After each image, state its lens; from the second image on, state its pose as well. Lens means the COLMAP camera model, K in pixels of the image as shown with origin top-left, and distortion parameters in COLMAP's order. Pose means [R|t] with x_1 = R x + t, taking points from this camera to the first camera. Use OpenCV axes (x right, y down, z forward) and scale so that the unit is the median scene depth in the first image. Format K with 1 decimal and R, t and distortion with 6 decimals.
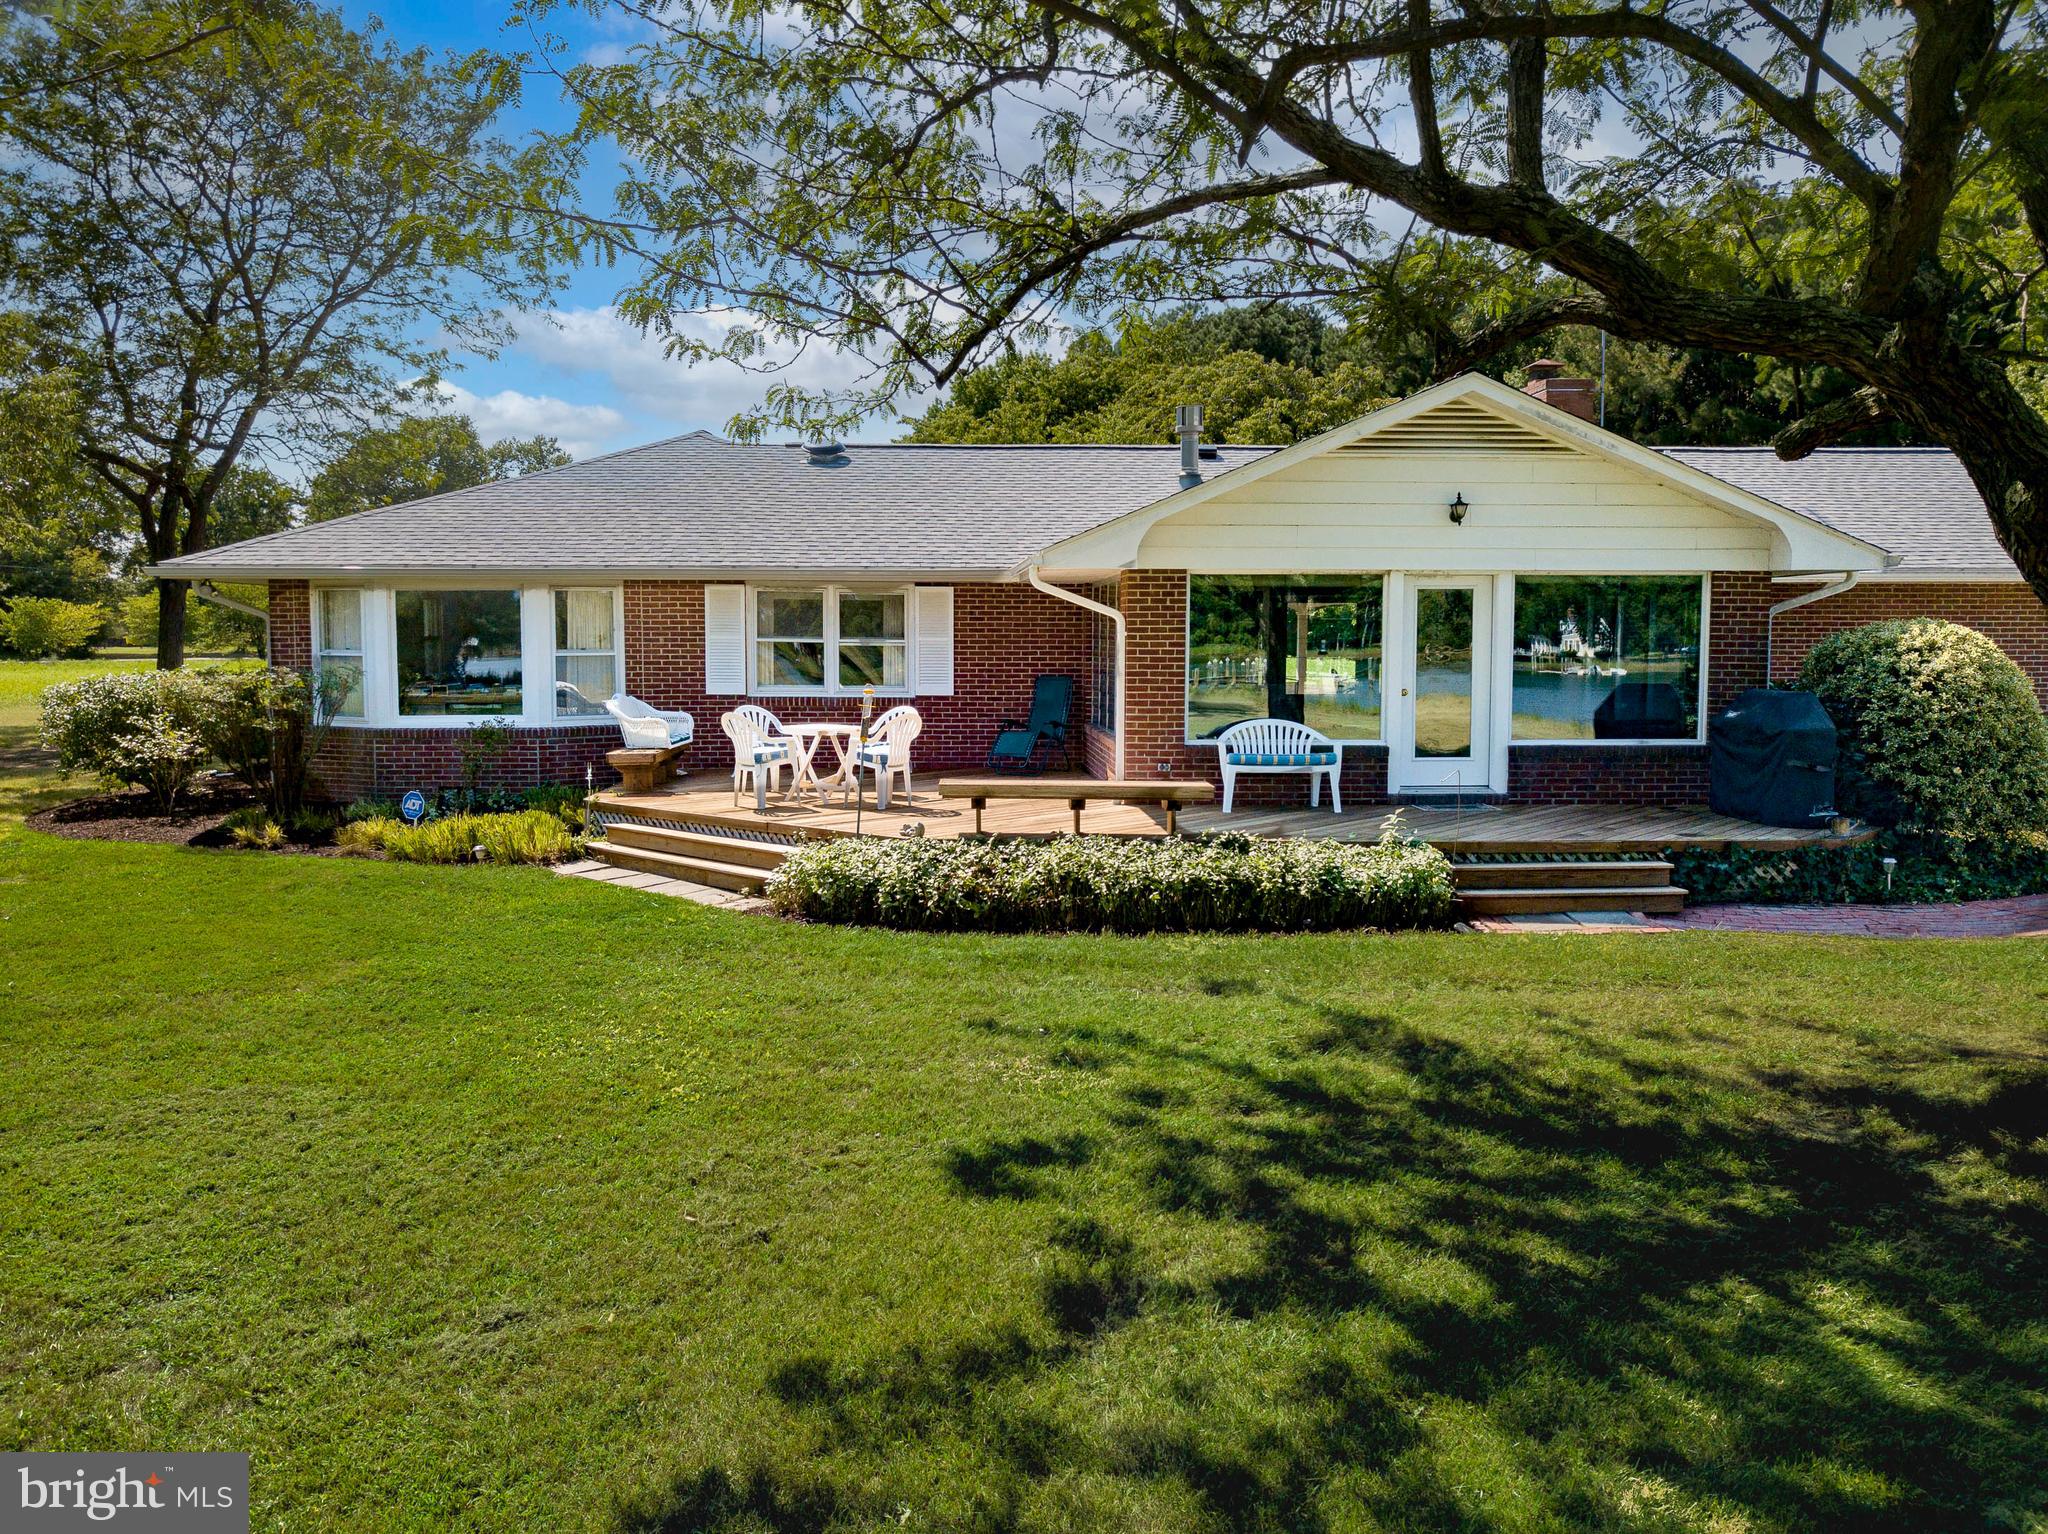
lens RADIAL K [[1555.7, 0, 1024.0], [0, 1555.7, 767.0], [0, 0, 1]] dist [0.014464, 0.000023]
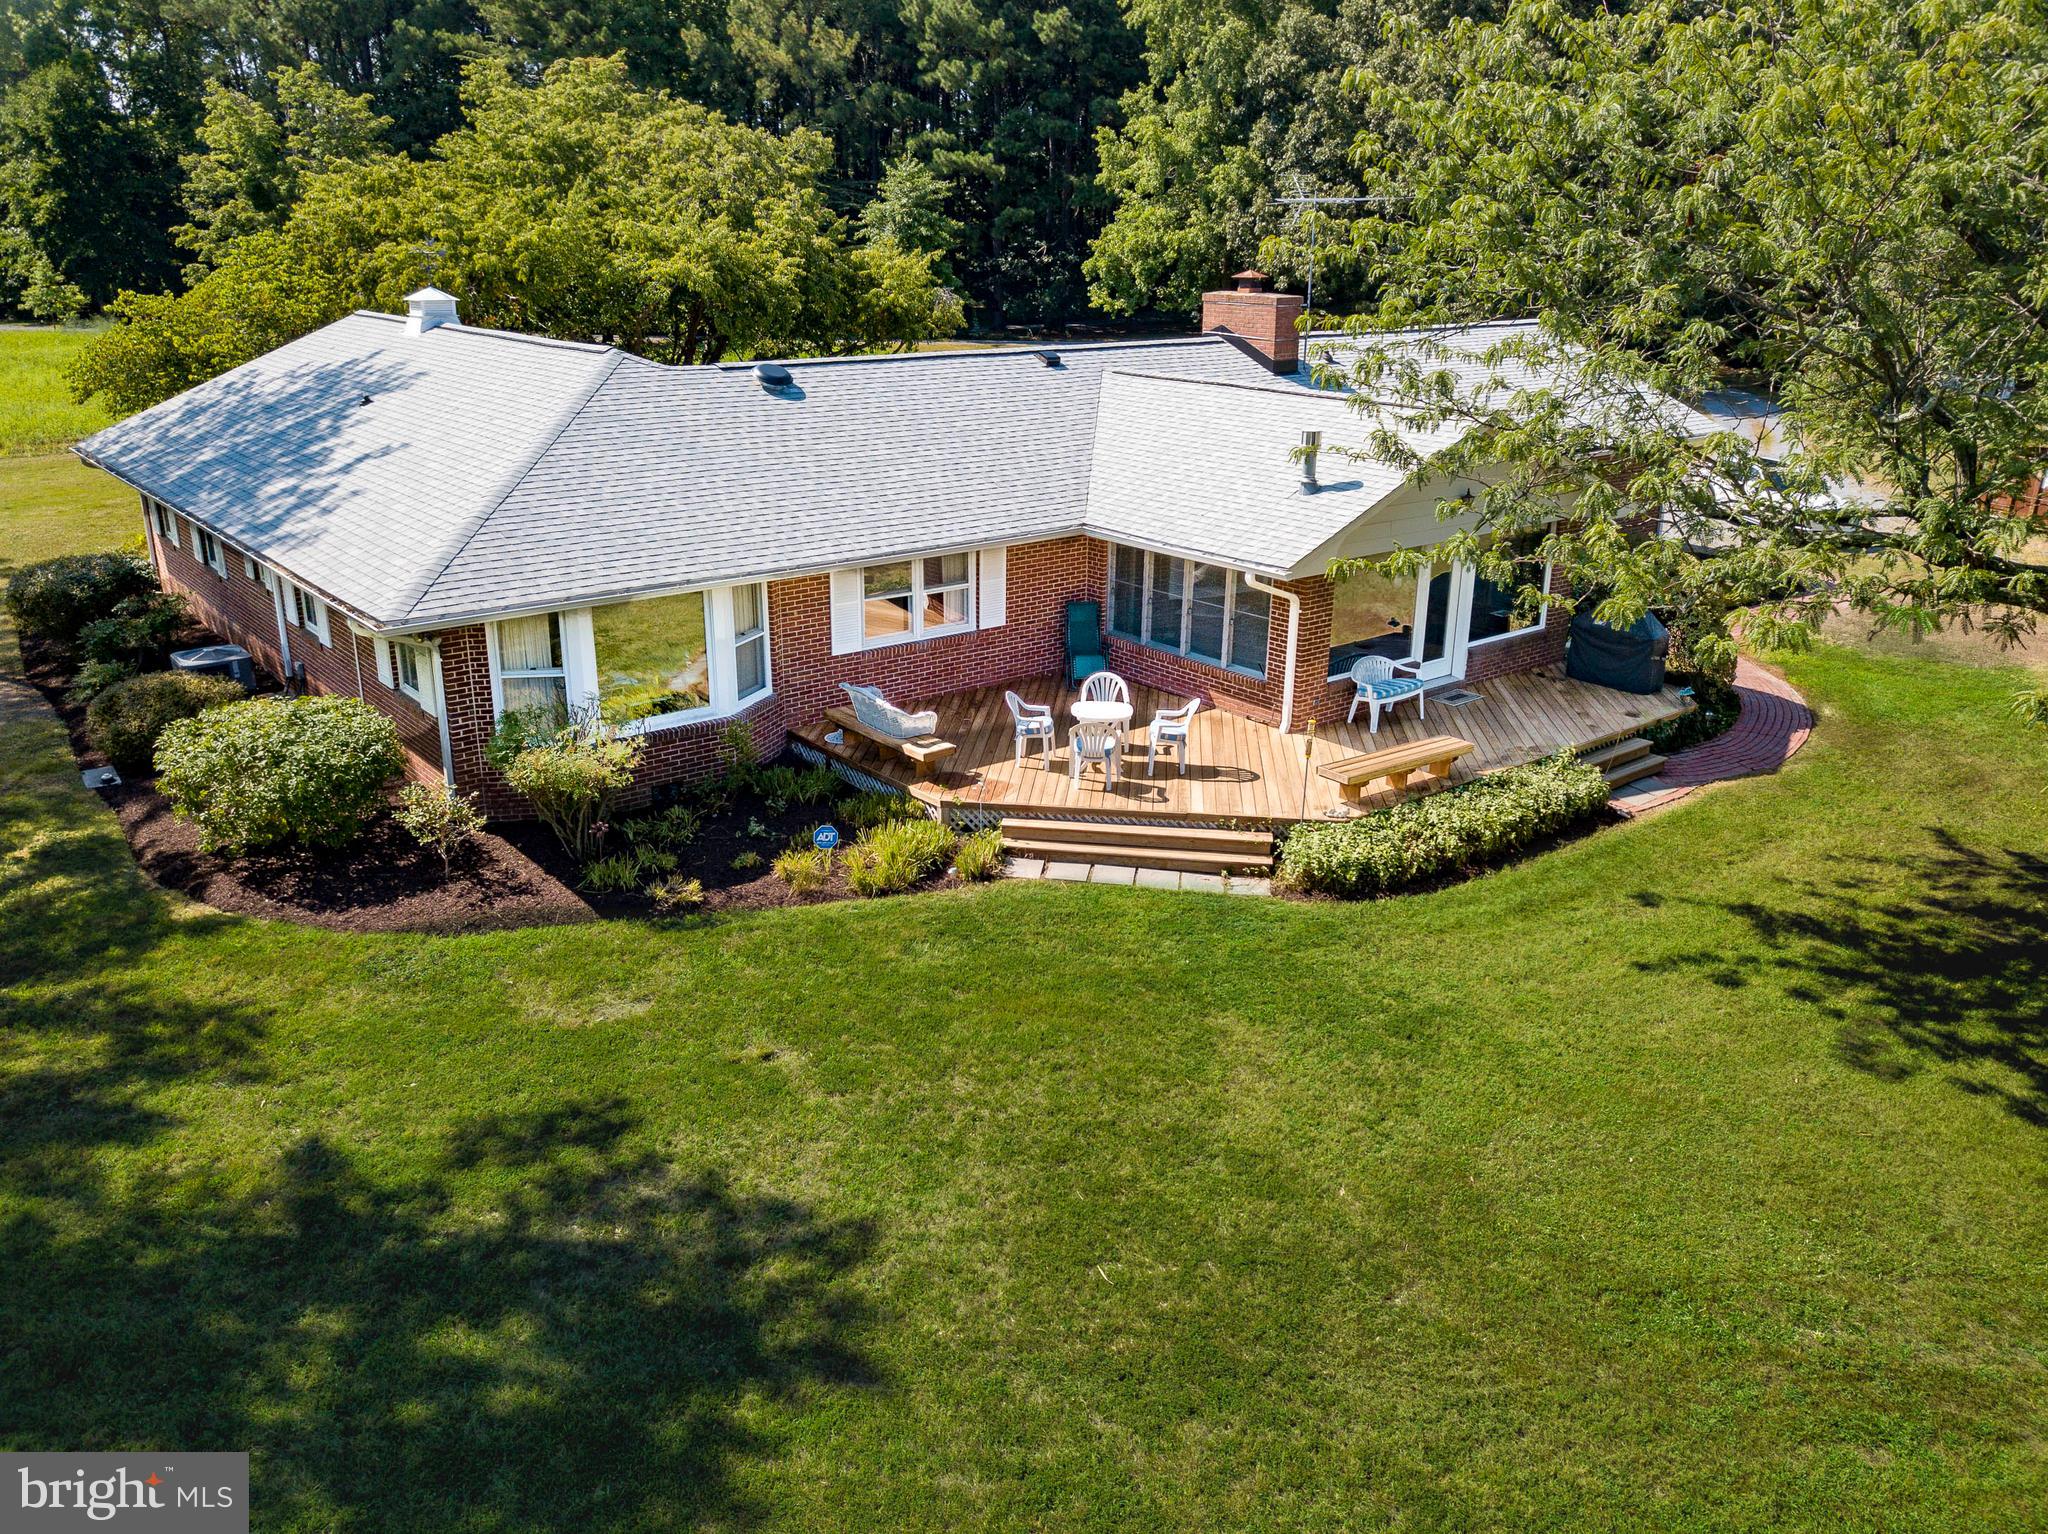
lens RADIAL K [[1555.7, 0, 1024.0], [0, 1555.7, 767.0], [0, 0, 1]] dist [0.014464, 0.000023]
pose [[0.815088, -0.182687, 0.549778, -1.727543], [0.041783, 0.965045, 0.258730, -0.605517], [-0.577828, -0.187917, 0.794231, 0.069533]]
